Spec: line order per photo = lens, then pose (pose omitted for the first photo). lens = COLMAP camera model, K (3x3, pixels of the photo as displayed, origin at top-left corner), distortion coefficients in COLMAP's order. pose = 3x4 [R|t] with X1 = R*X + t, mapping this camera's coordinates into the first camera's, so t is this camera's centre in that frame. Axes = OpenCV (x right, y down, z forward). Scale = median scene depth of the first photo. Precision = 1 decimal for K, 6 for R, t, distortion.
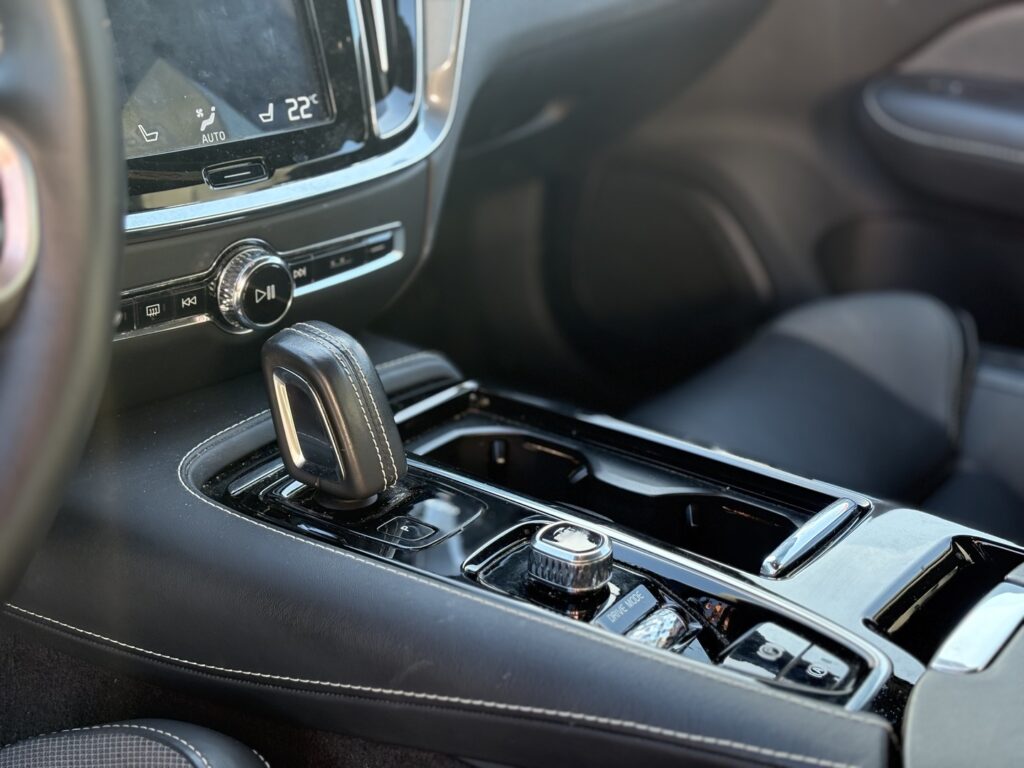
lens RADIAL K [[1528.4, 0, 512.0], [0, 1528.4, 384.0], [0, 0, 1]] dist [0.180561, -1.441514]
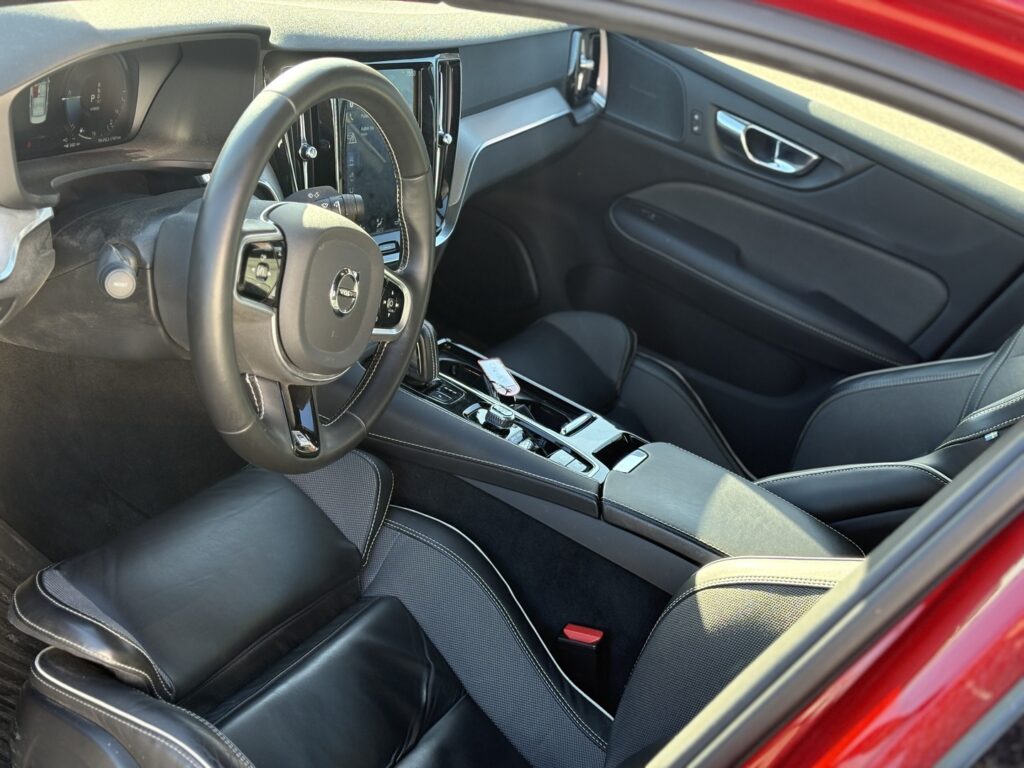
lens RADIAL K [[1528.4, 0, 512.0], [0, 1528.4, 384.0], [0, 0, 1]] dist [0.180561, -1.441514]
pose [[0.953706, 0.181244, 0.239992, -0.643788], [-0.200407, 0.978006, 0.057802, -0.119893], [-0.224237, -0.103222, 0.969053, -1.804697]]
